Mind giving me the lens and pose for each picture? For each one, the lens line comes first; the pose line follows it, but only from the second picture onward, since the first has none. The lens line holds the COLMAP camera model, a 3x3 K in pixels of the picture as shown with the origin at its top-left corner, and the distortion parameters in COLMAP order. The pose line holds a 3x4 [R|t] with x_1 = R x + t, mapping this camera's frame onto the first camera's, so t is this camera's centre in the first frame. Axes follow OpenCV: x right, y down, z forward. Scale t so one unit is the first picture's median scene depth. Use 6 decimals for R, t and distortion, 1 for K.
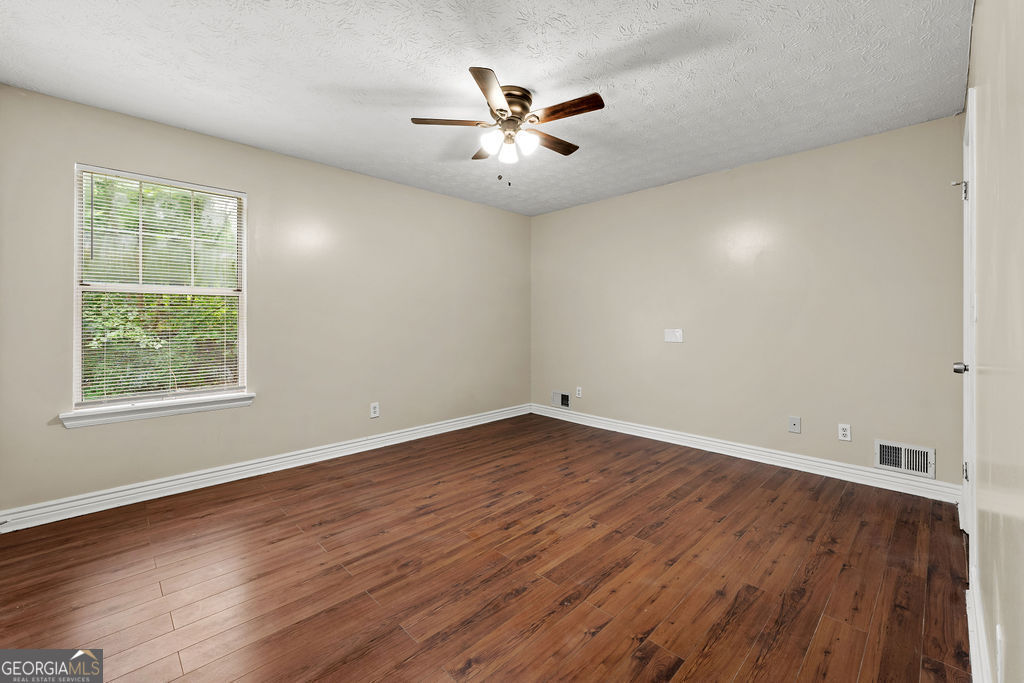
lens RADIAL K [[418.1, 0, 509.5], [0, 418.1, 322.4], [0, 0, 1]] dist [0.000340, -0.000288]
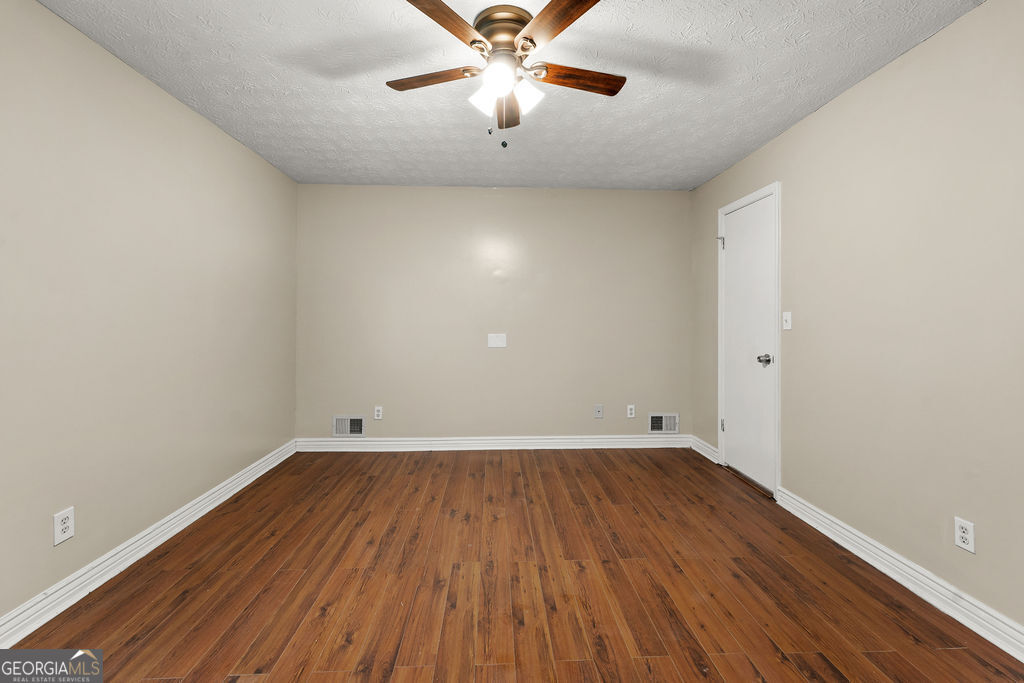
lens RADIAL K [[418.1, 0, 509.5], [0, 418.1, 322.4], [0, 0, 1]] dist [0.000340, -0.000288]
pose [[0.667070, -0.002498, 0.744991, -0.461081], [0.000914, 0.999996, 0.002534, -0.021409], [-0.744995, -0.001010, 0.667069, 0.445471]]
